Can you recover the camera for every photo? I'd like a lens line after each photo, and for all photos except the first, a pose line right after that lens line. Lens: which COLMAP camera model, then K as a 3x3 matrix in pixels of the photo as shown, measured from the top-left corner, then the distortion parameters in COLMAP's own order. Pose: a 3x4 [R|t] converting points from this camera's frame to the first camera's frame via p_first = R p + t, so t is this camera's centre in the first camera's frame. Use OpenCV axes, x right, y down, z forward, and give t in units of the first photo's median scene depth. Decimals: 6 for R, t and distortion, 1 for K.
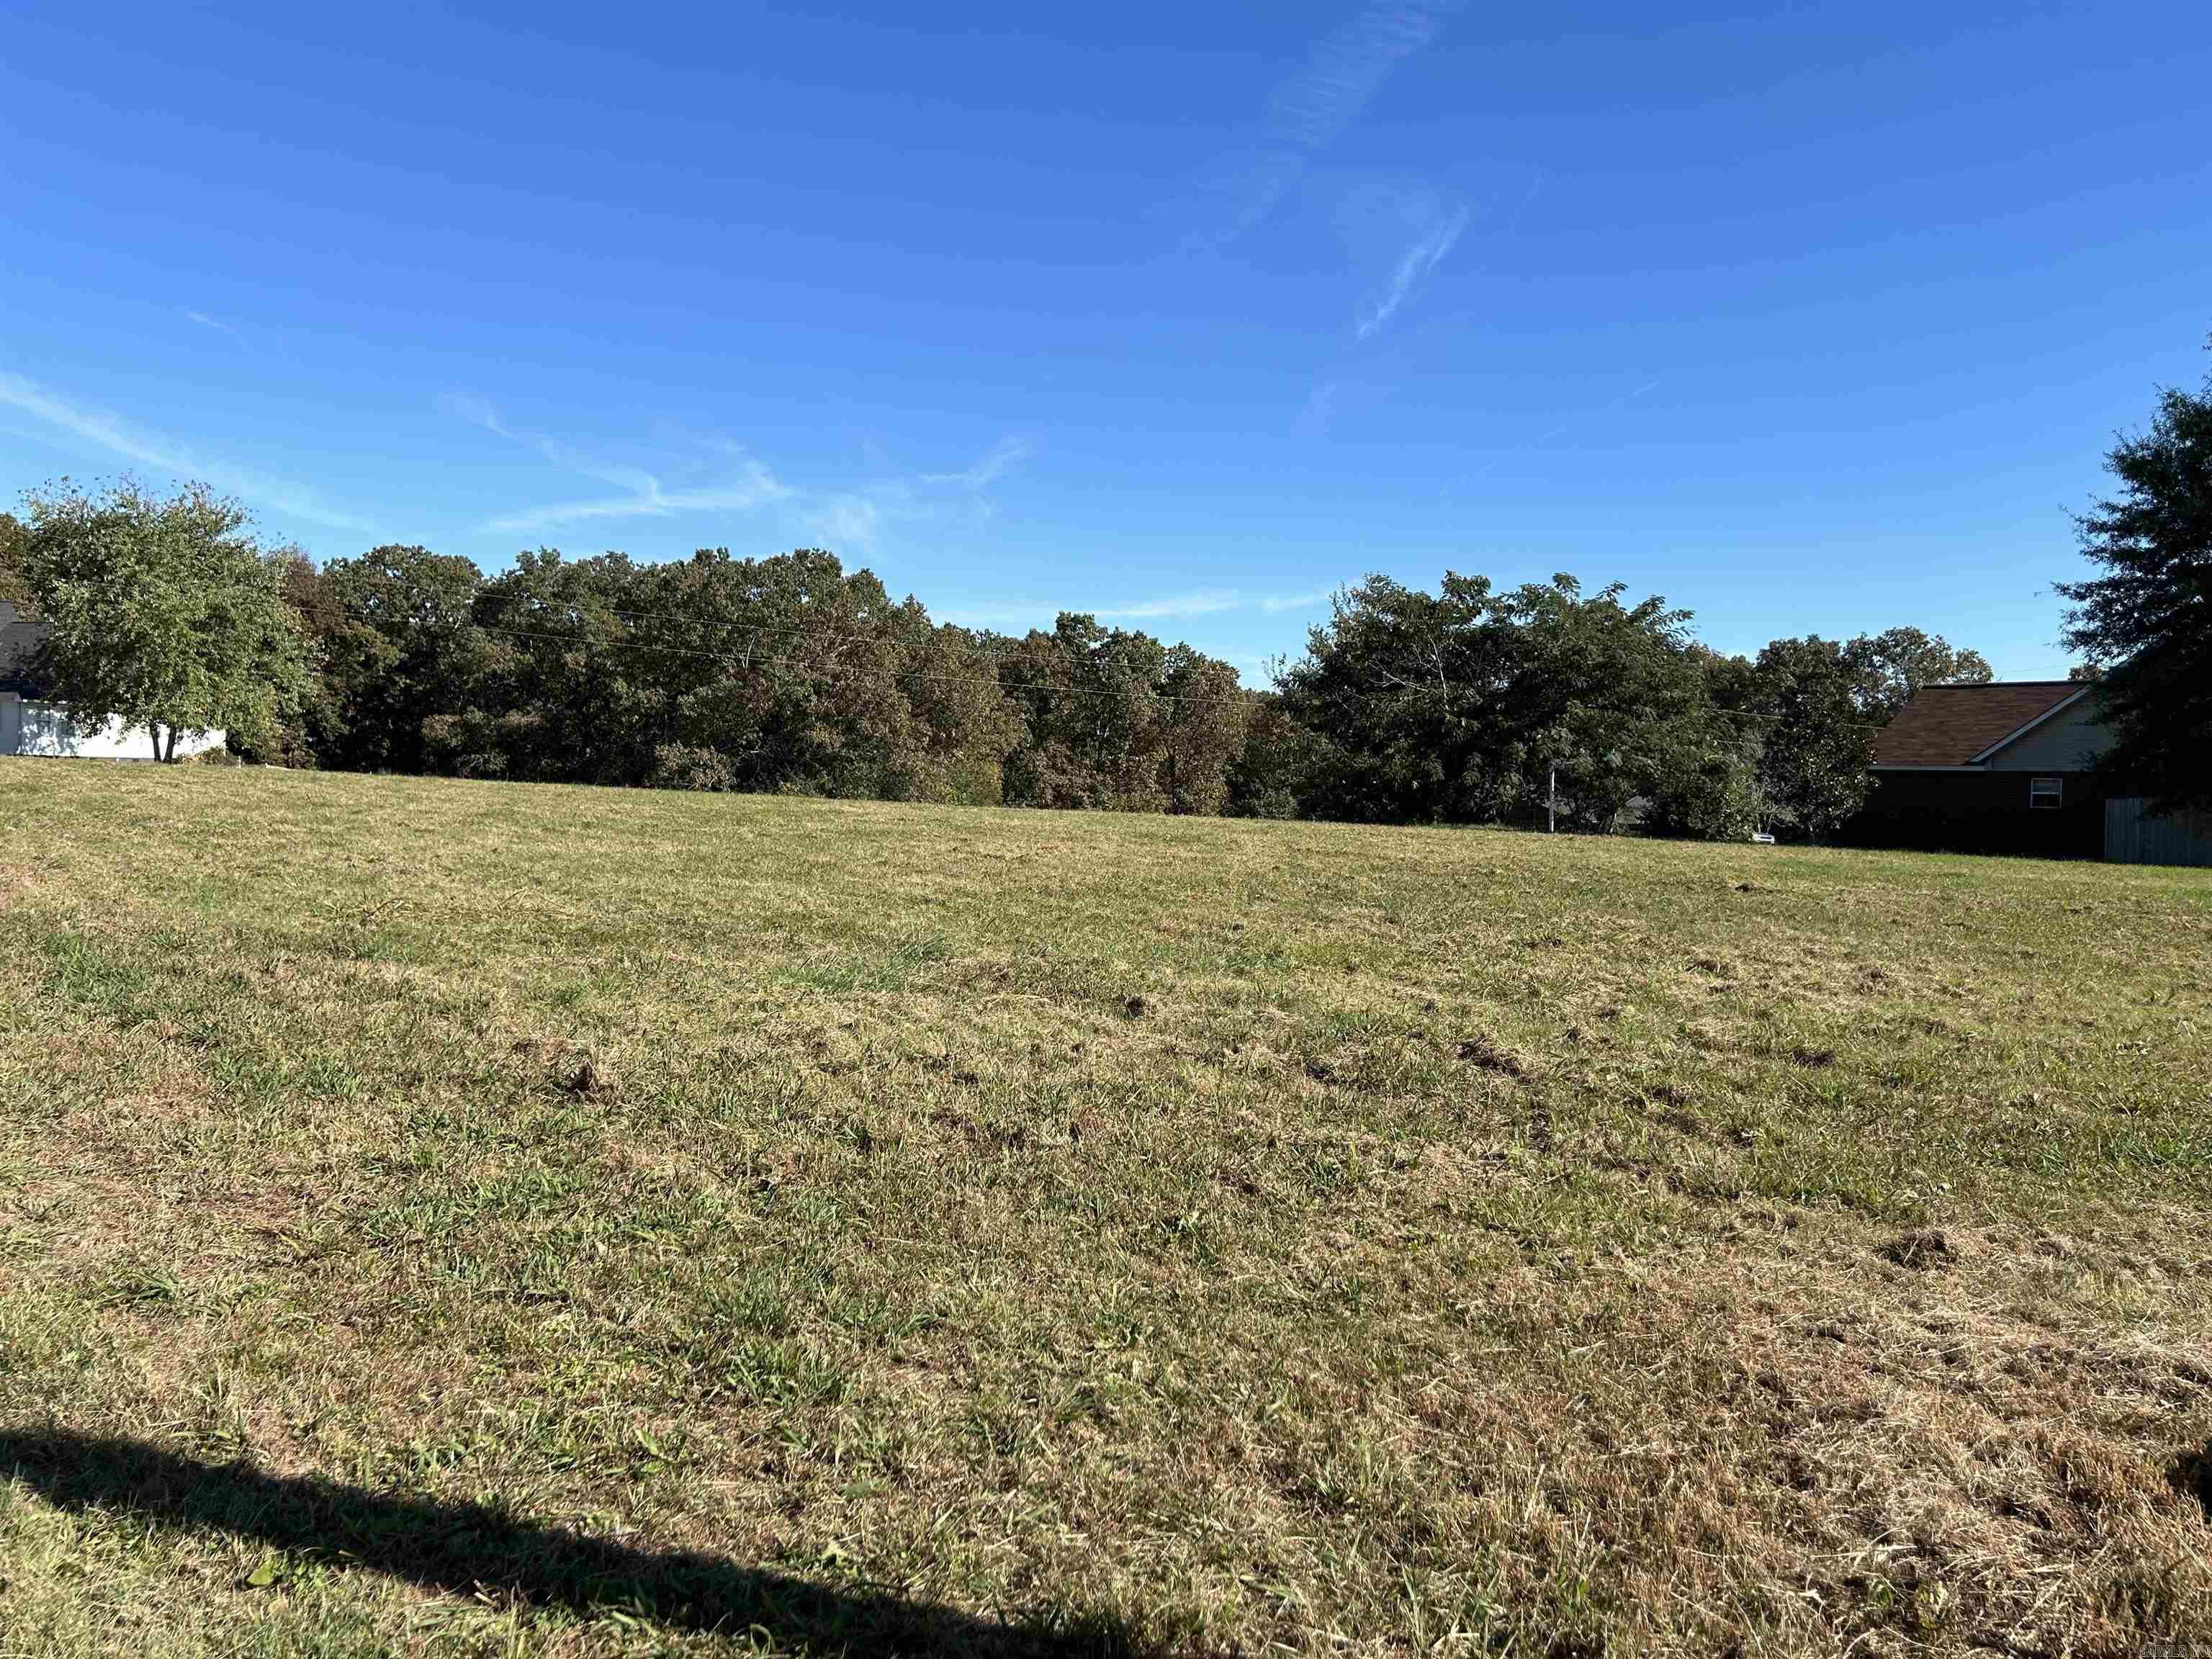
lens RADIAL K [[1658.2, 0, 1106.0], [0, 1658.2, 829.5], [0, 0, 1]] dist [0.069475, -0.104613]
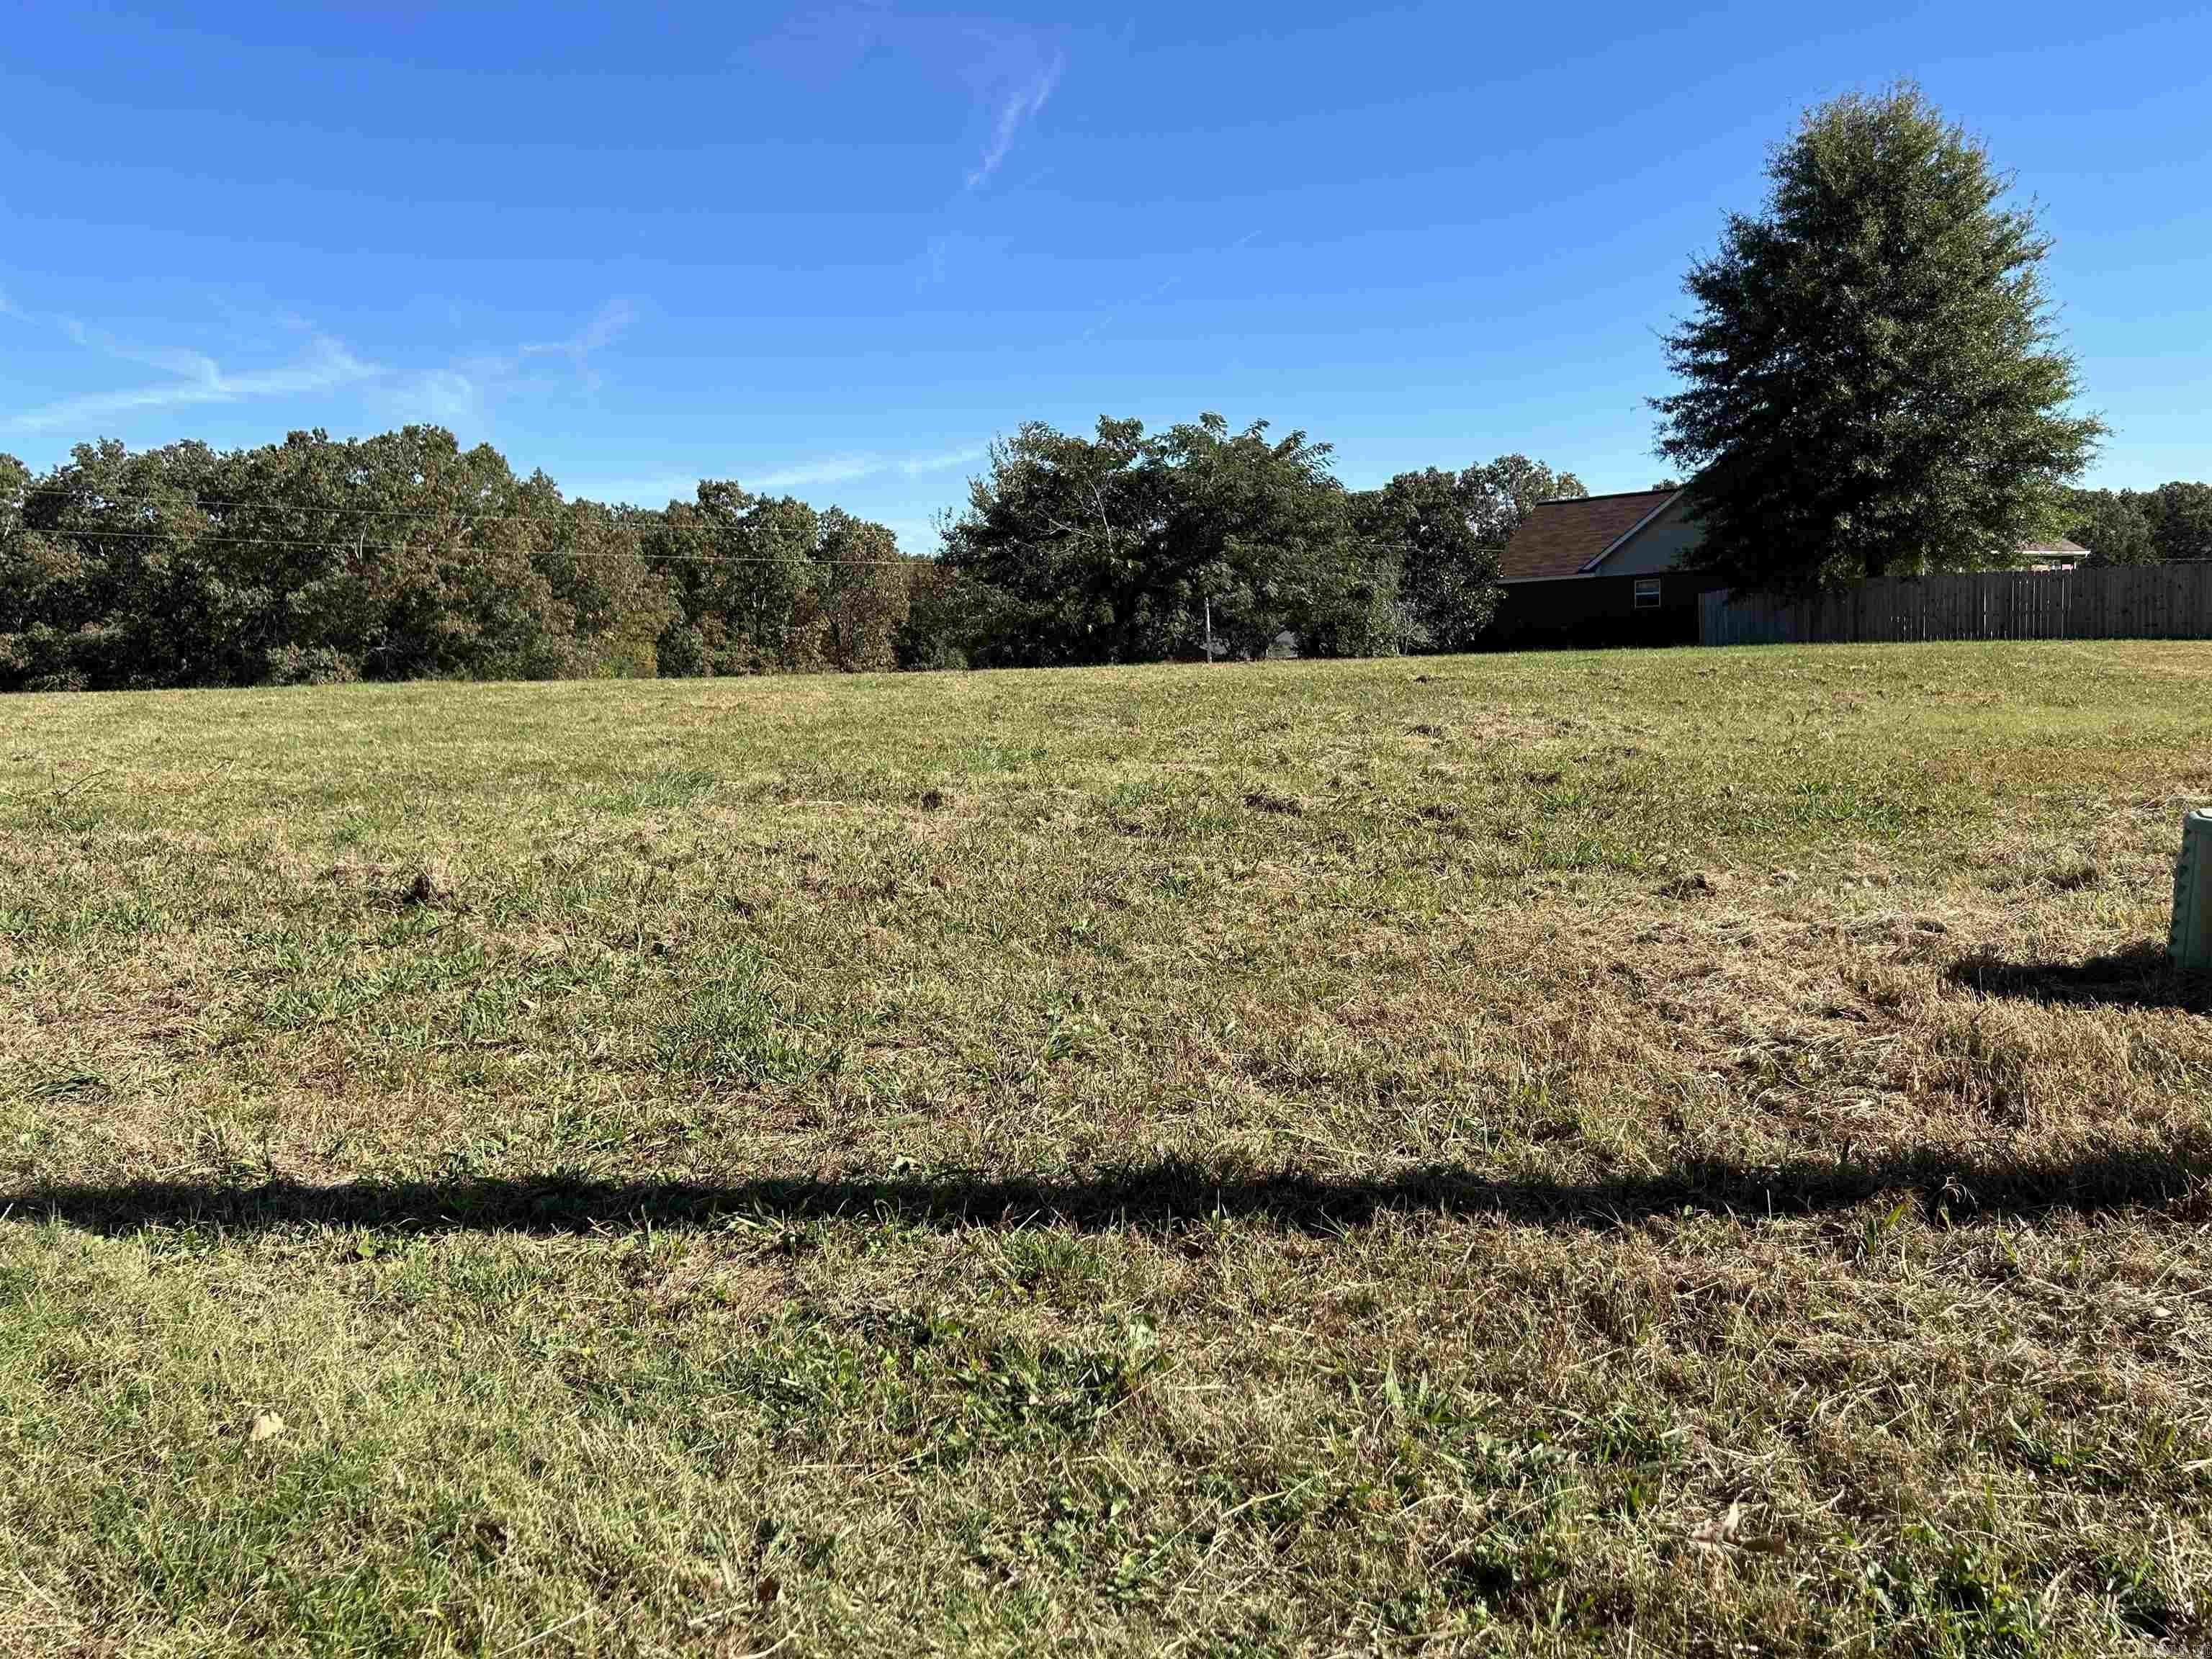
lens RADIAL K [[1653.0, 0, 1120.1], [0, 1653.0, 800.6], [0, 0, 1]] dist [0.068424, -0.080246]
pose [[0.975033, -0.093764, 0.201291, -0.008771], [0.080496, 0.994068, 0.073137, 0.004988], [-0.206954, -0.055108, 0.976797, -0.003488]]
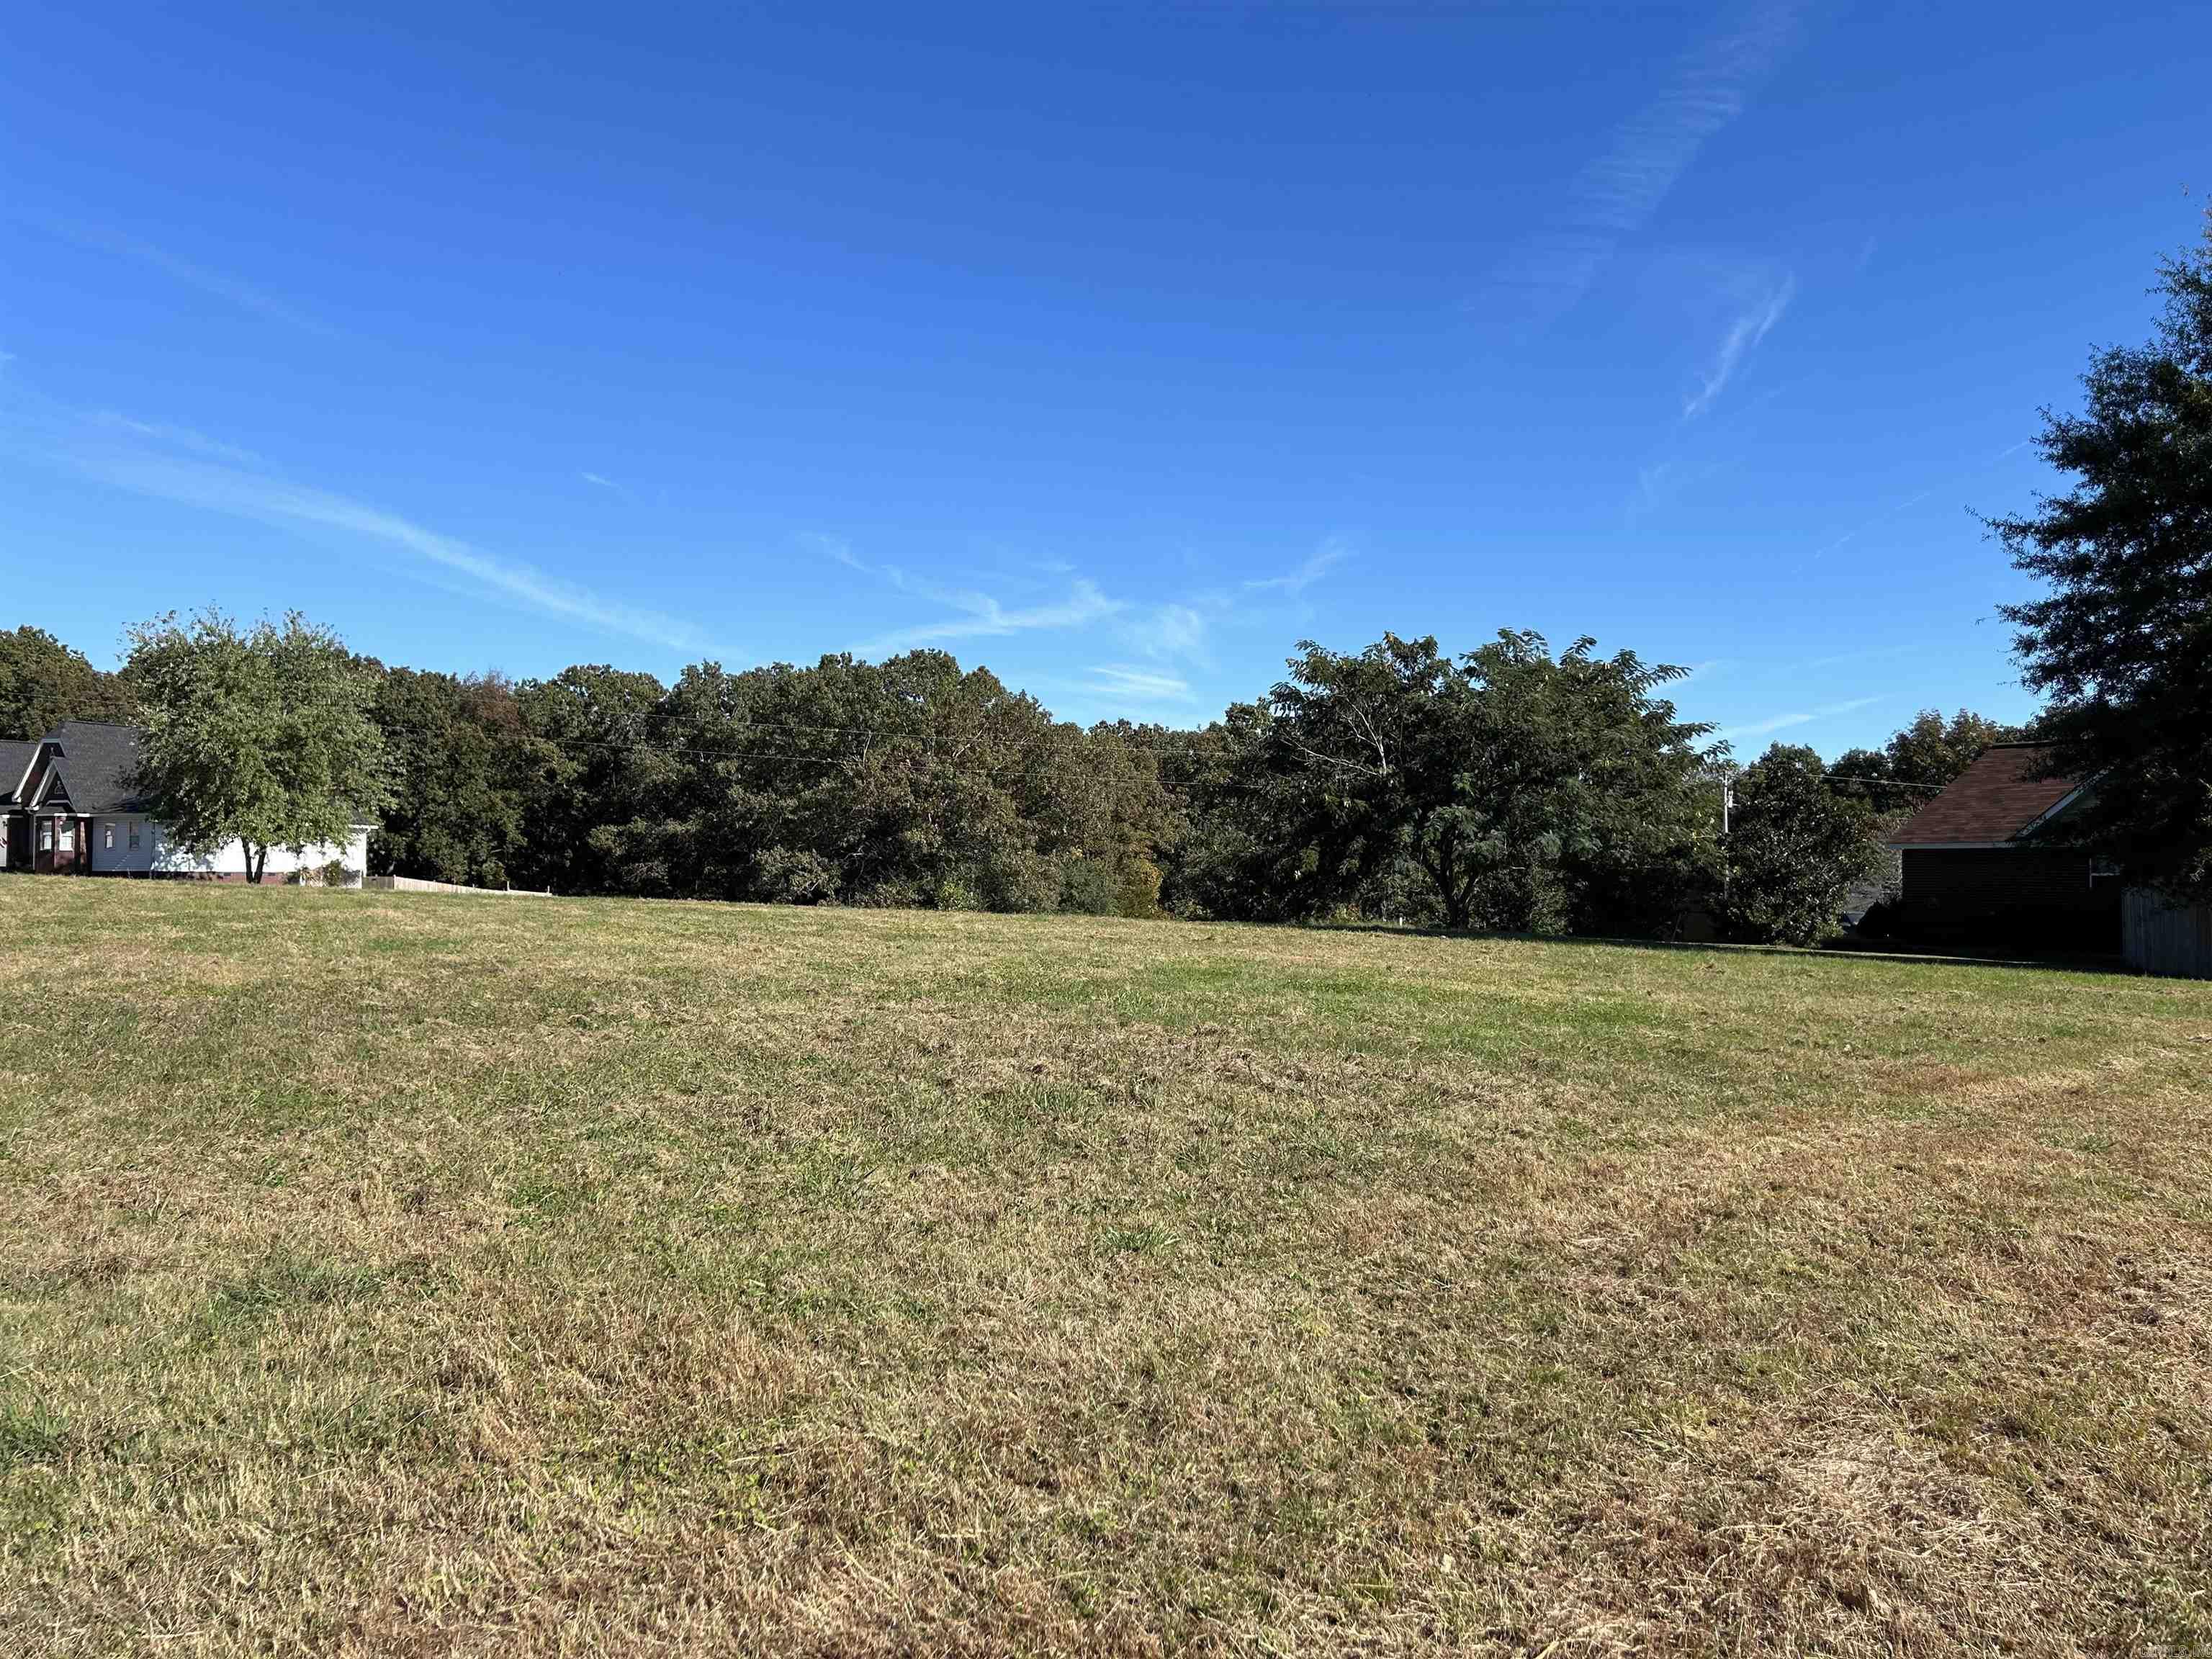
lens RADIAL K [[1658.2, 0, 1106.0], [0, 1658.2, 829.5], [0, 0, 1]] dist [0.069475, -0.104613]
pose [[0.980755, -0.023159, -0.193862, 0.217648], [0.011467, 0.998059, -0.061217, 0.001205], [0.194903, 0.057816, 0.979117, 0.108800]]
